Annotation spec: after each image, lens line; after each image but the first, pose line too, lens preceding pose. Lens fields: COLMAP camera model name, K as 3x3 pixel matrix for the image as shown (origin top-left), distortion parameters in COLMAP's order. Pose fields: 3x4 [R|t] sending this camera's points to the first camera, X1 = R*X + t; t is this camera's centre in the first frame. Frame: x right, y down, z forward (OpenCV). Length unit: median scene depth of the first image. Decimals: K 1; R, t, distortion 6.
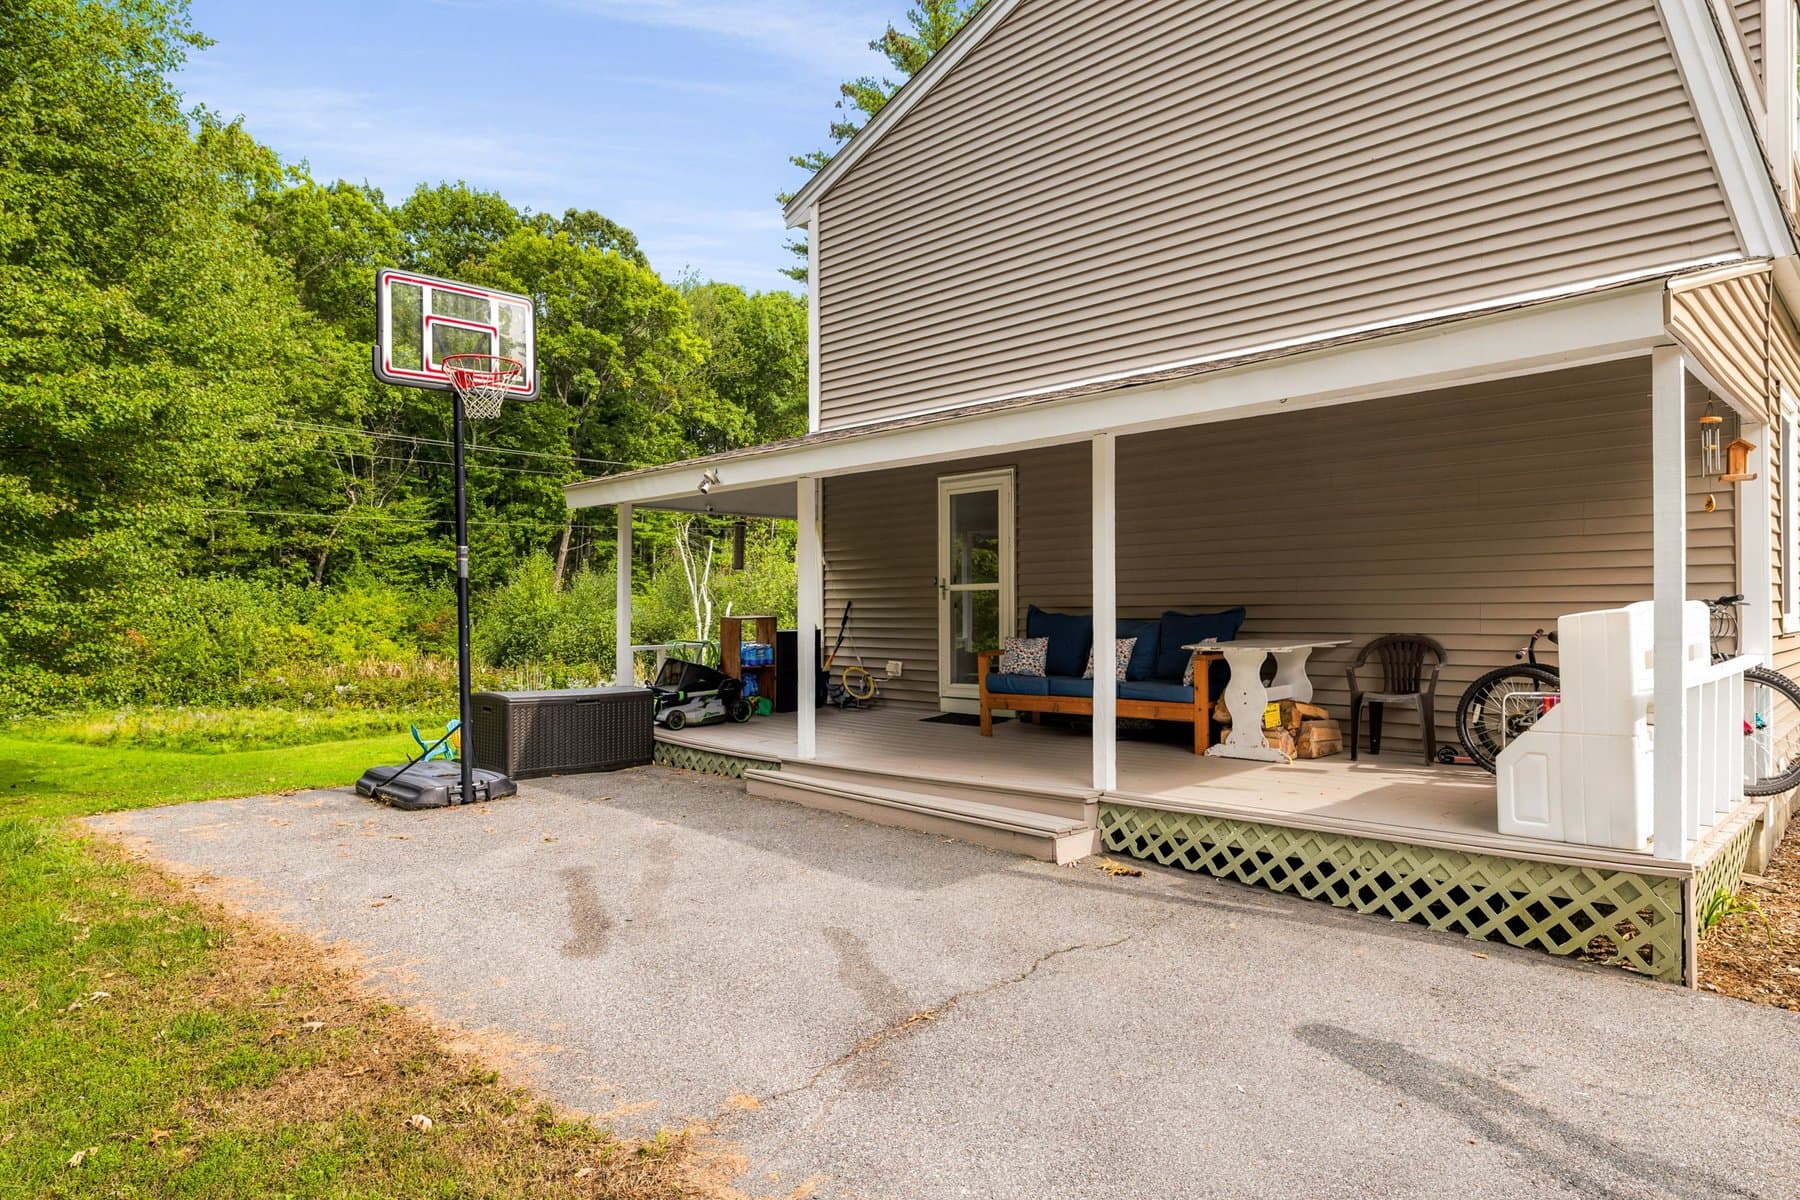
lens RADIAL K [[1090.6, 0, 900.0], [0, 1090.6, 600.0], [0, 0, 1]] dist [0.002199, -0.000099]
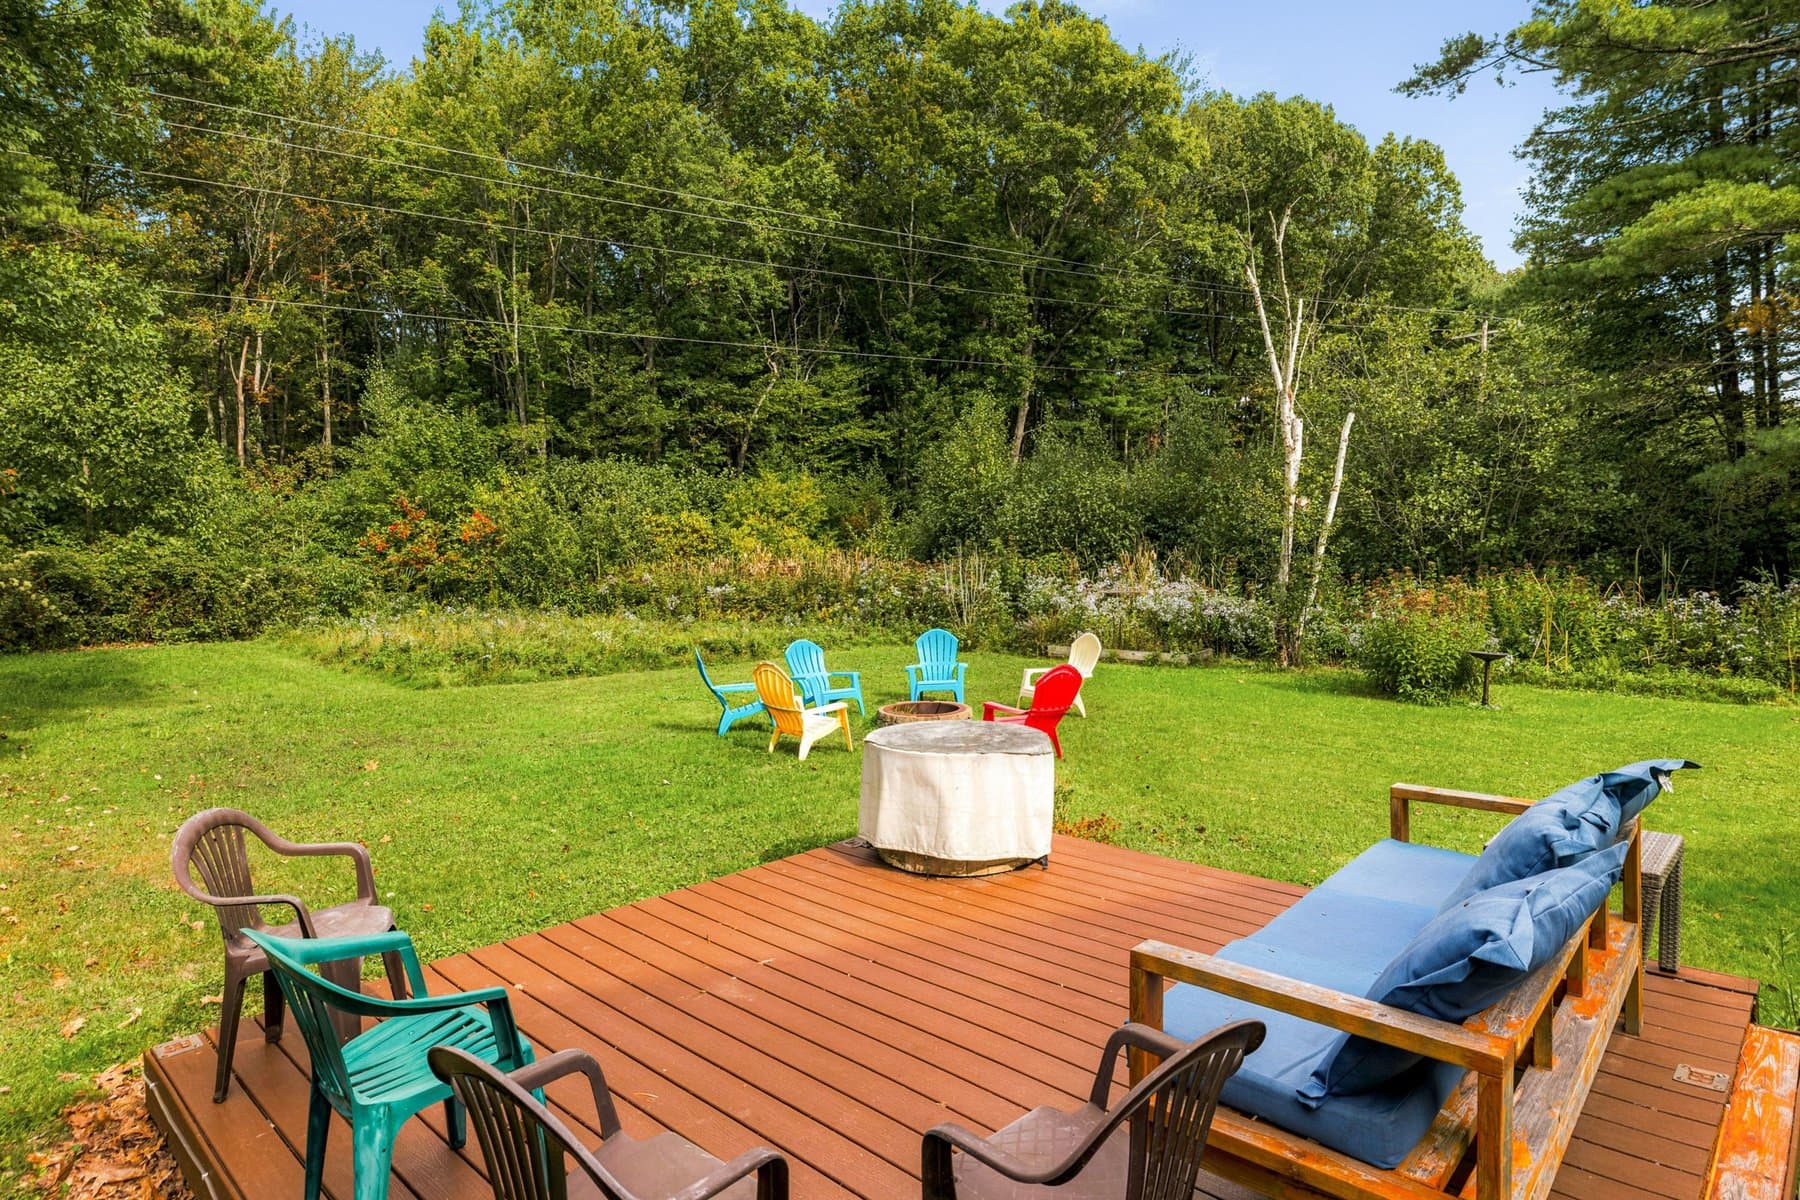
lens RADIAL K [[1090.6, 0, 900.0], [0, 1090.6, 600.0], [0, 0, 1]] dist [0.002199, -0.000099]
pose [[0.917841, 0.014096, -0.396697, -0.091519], [0.012816, 0.997796, 0.065108, 0.031603], [0.396740, -0.064843, 0.915638, 0.297357]]
